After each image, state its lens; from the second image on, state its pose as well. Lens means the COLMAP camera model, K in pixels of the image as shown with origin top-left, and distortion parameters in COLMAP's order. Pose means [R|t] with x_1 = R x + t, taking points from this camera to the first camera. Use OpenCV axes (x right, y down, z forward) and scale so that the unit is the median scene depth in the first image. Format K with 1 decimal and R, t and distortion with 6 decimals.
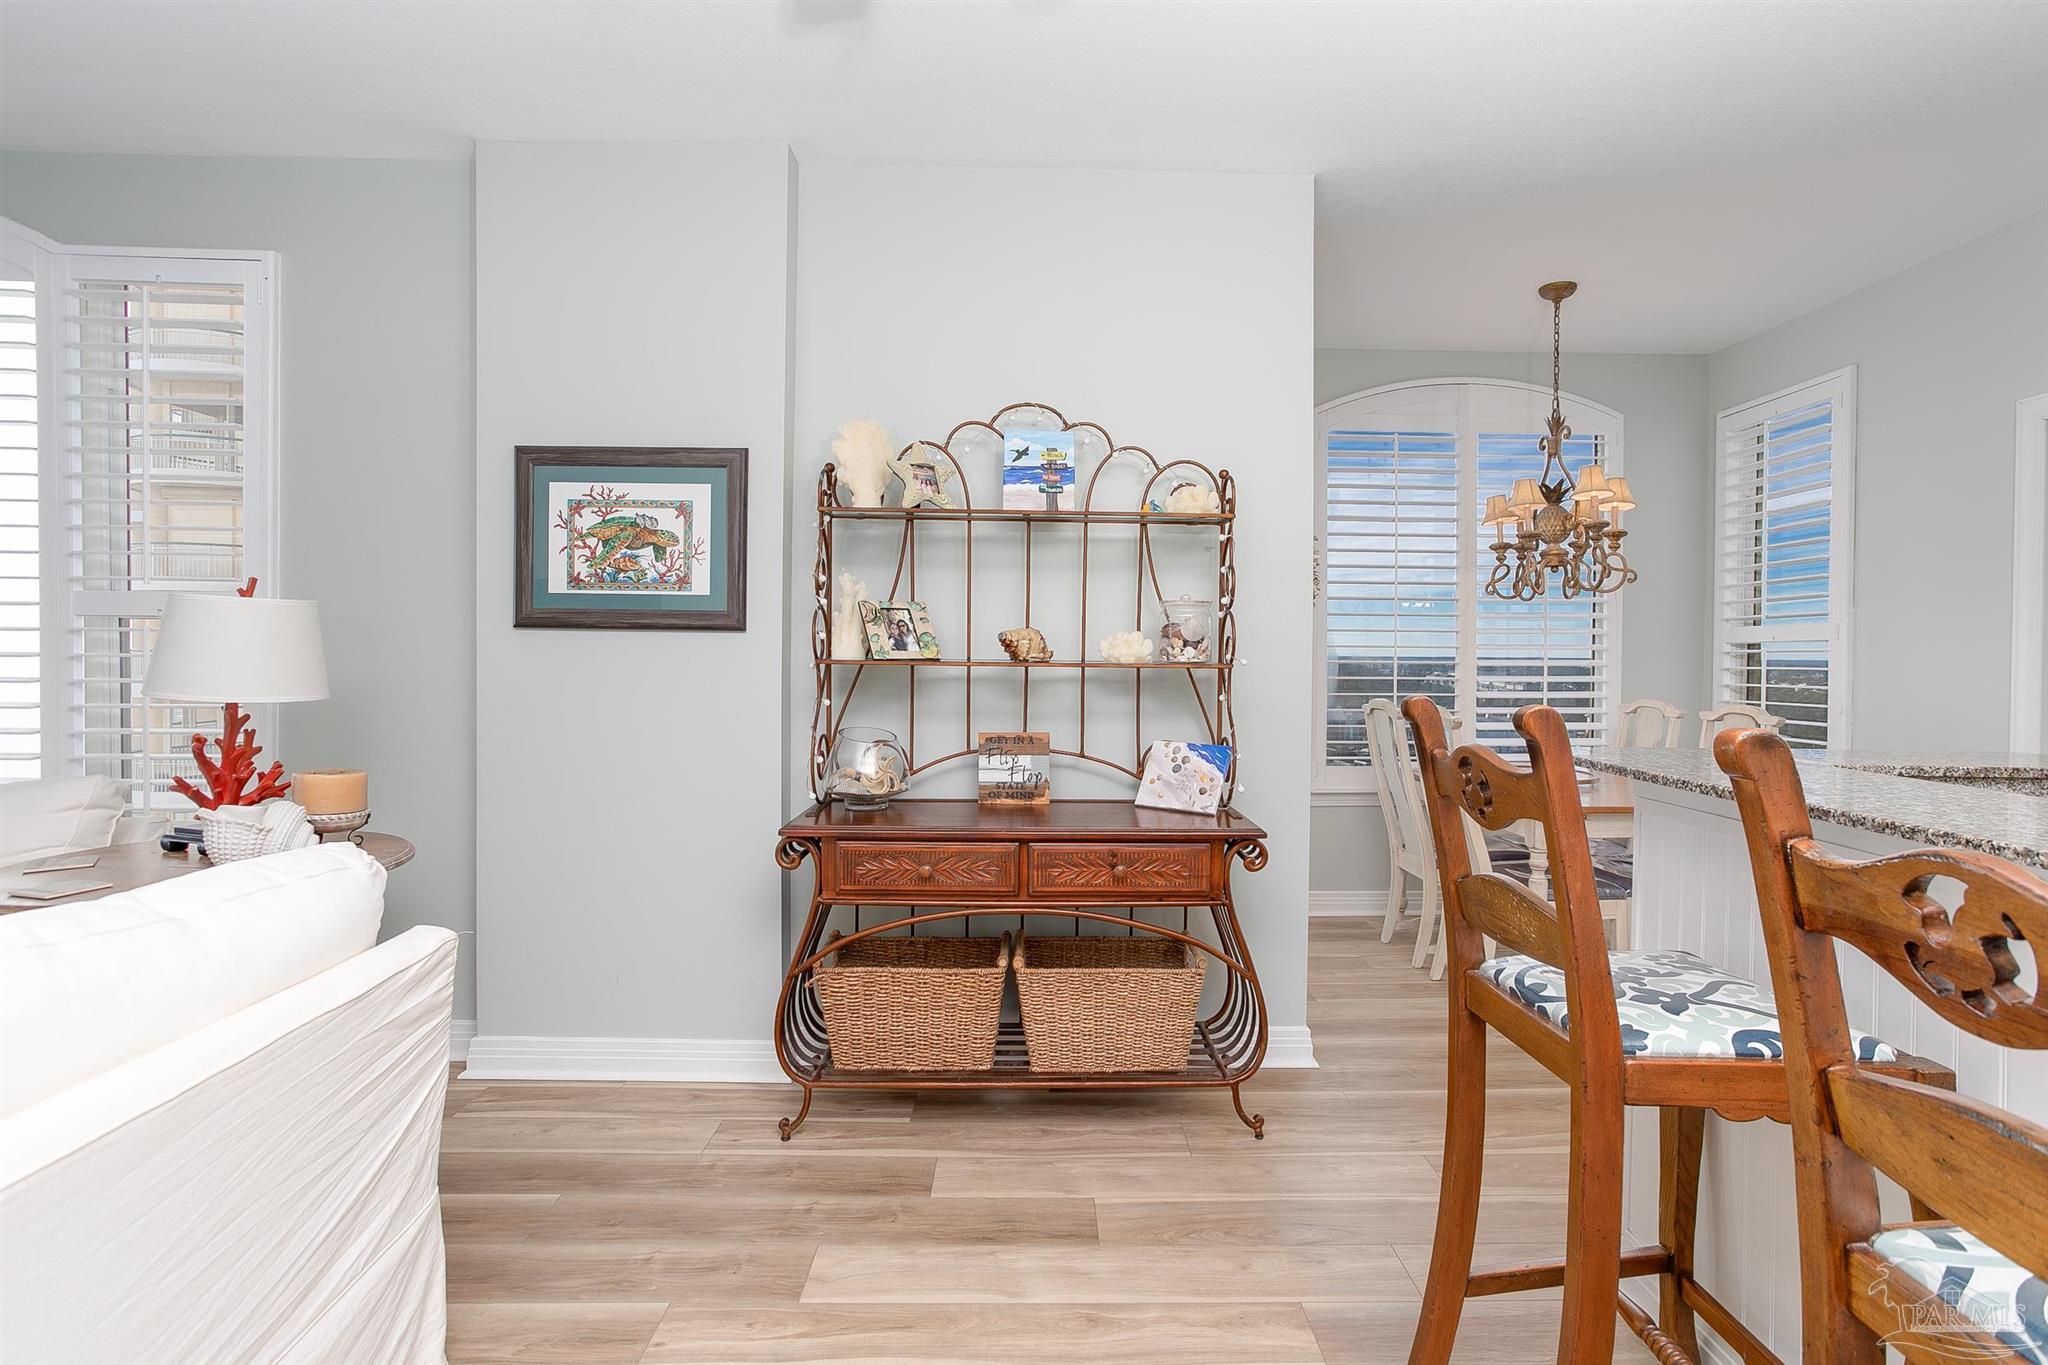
lens RADIAL K [[971.0, 0, 1023.8], [0, 971.0, 668.1], [0, 0, 1]] dist [-0.042485, 0.016187]
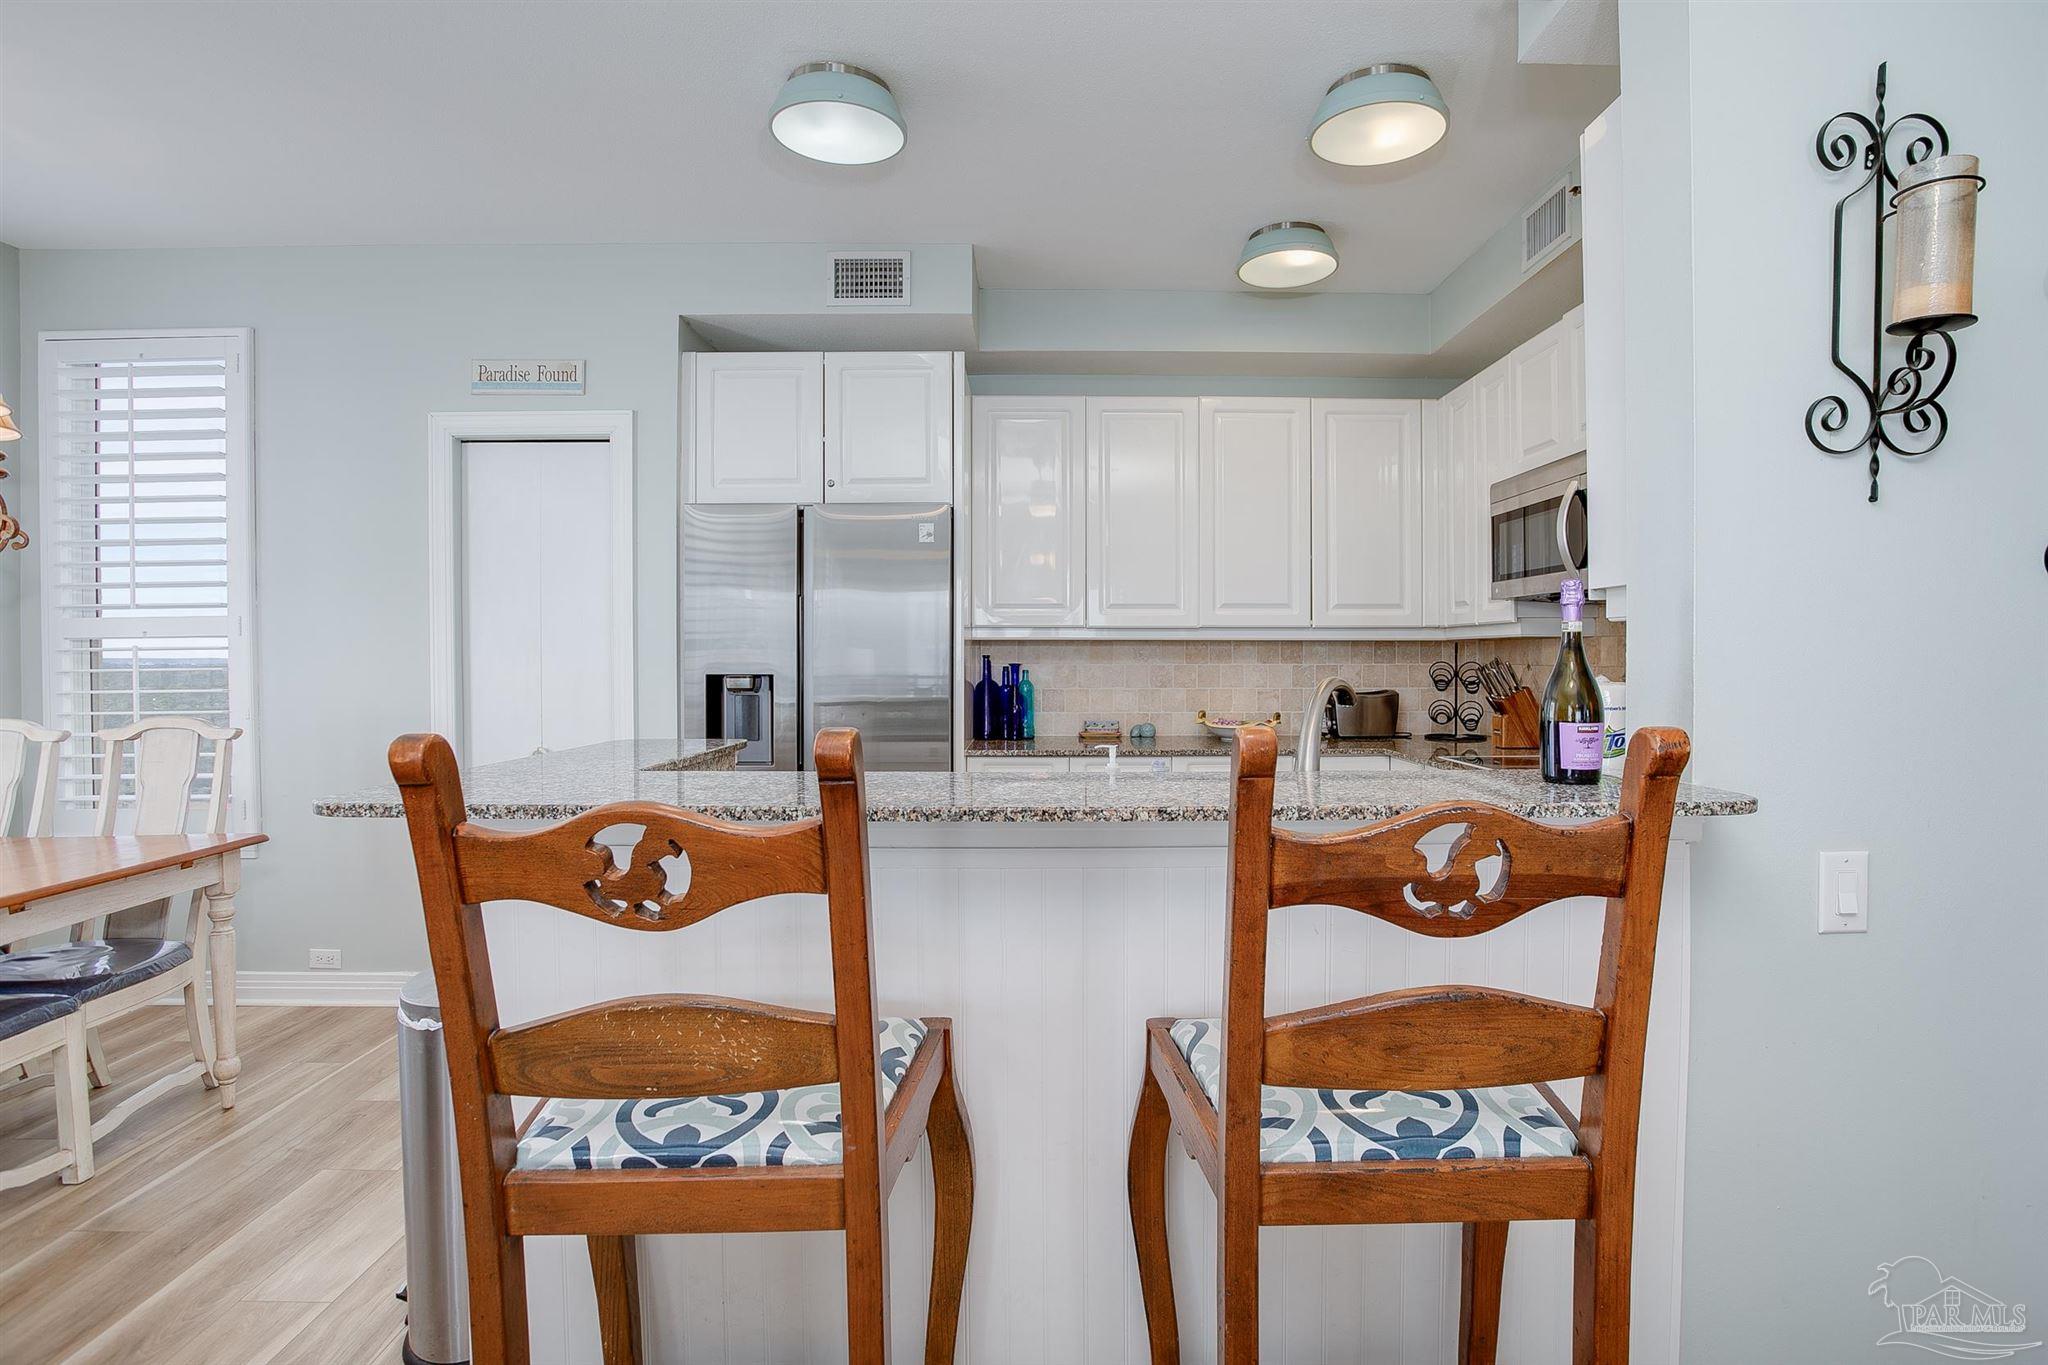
lens RADIAL K [[998.0, 0, 1037.3], [0, 998.0, 666.1], [0, 0, 1]] dist [-0.047876, 0.016991]
pose [[-0.025218, -0.018204, 0.999516, -0.103563], [0.016834, 0.999685, 0.018632, -0.009793], [-0.999540, 0.017295, -0.024904, 0.430572]]
